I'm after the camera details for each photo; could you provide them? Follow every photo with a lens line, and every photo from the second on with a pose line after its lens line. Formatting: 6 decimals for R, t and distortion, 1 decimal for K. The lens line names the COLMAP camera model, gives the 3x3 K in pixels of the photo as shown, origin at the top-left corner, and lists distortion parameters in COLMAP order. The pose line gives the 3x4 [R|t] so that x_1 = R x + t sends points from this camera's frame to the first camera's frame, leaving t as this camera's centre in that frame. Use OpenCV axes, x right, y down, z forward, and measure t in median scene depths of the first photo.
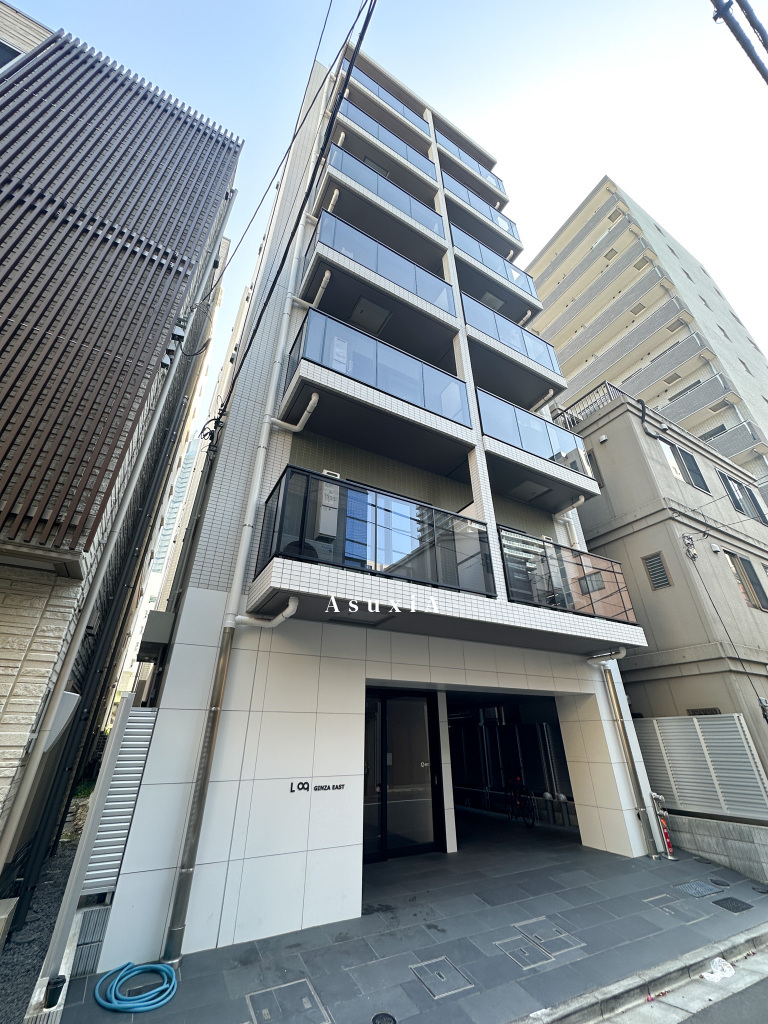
lens RADIAL K [[409.8, 0, 385.8], [0, 409.8, 511.1], [0, 0, 1]] dist [-0.005610, 0.001103]
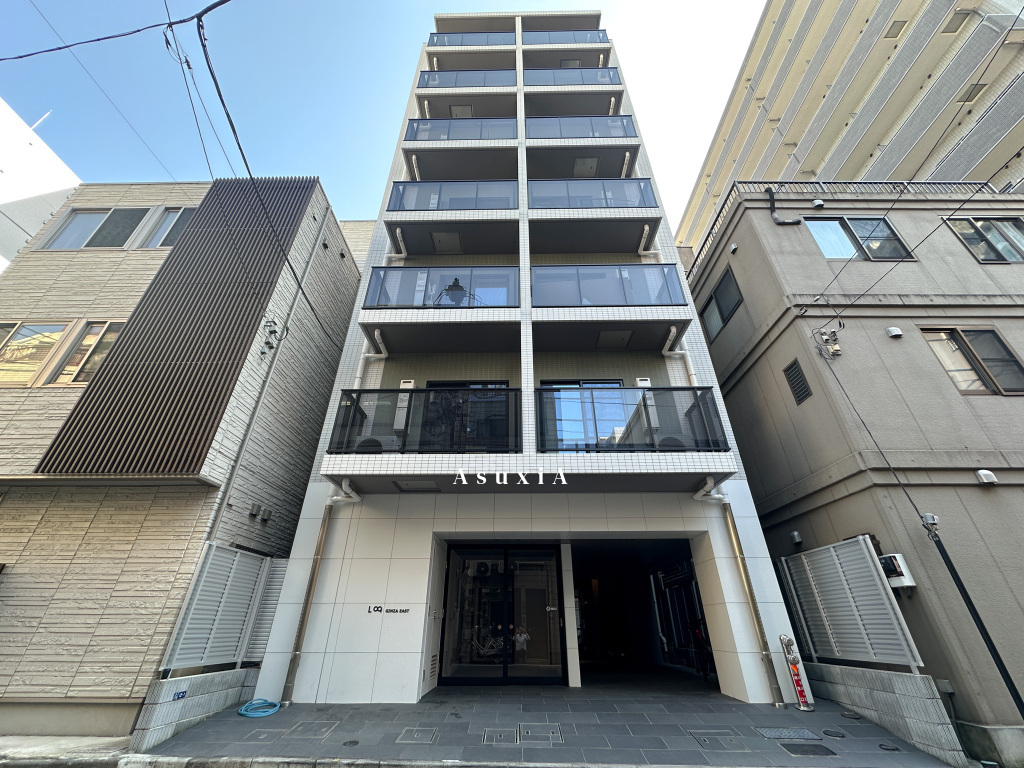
lens RADIAL K [[409.8, 0, 511.3], [0, 409.8, 383.2], [0, 0, 1]] dist [-0.005610, 0.001103]
pose [[0.861014, -0.257645, -0.438491, 0.917768], [0.245117, 0.965664, -0.086090, 0.135698], [0.445615, -0.033357, 0.894603, -0.034293]]
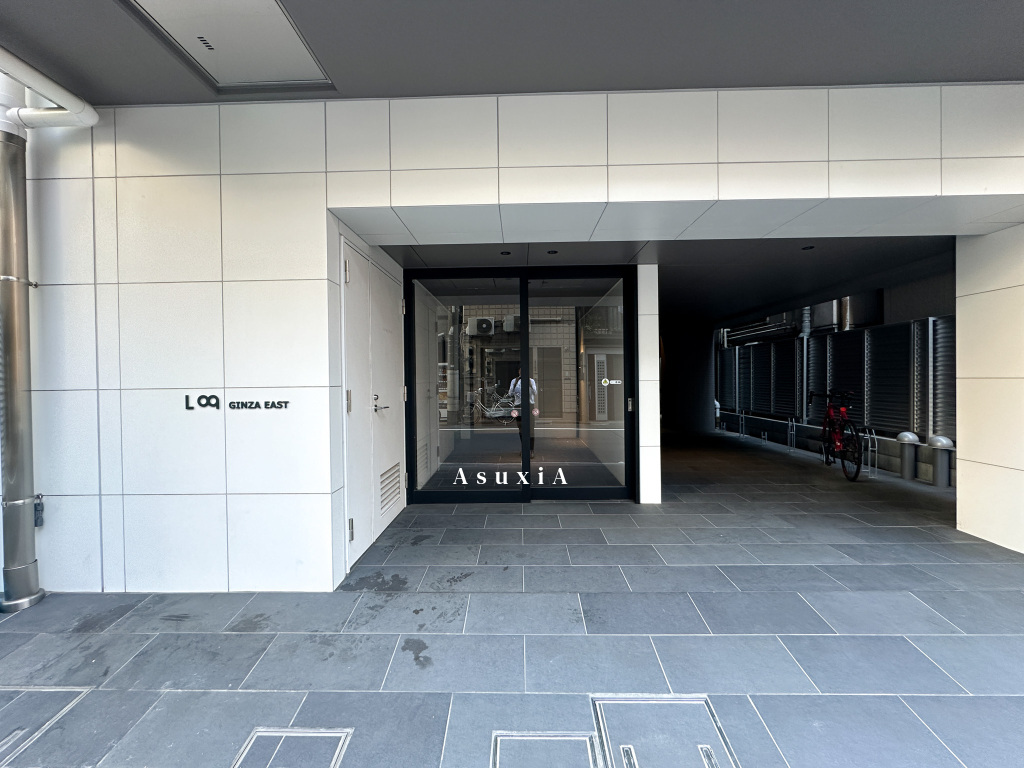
lens RADIAL K [[409.8, 0, 512.1], [0, 409.8, 382.2], [0, 0, 1]] dist [-0.005610, 0.001103]
pose [[0.859171, -0.001227, -0.511688, 0.390783], [0.257150, 0.865581, 0.429702, 0.464886], [0.442380, -0.500768, 0.743997, 0.702348]]
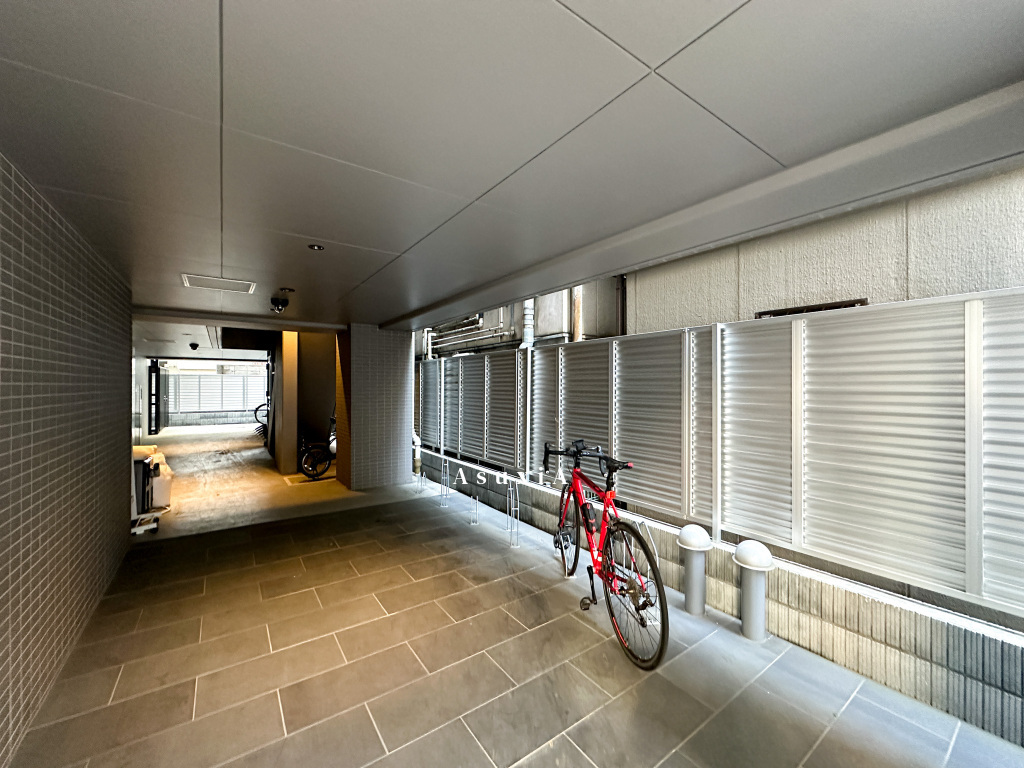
lens RADIAL K [[409.8, 0, 511.3], [0, 409.8, 383.8], [0, 0, 1]] dist [-0.005610, 0.001103]
pose [[0.995281, 0.004255, 0.096938, 0.408900], [-0.050873, 0.873595, 0.483987, 0.814027], [-0.082625, -0.486635, 0.869689, 1.425228]]
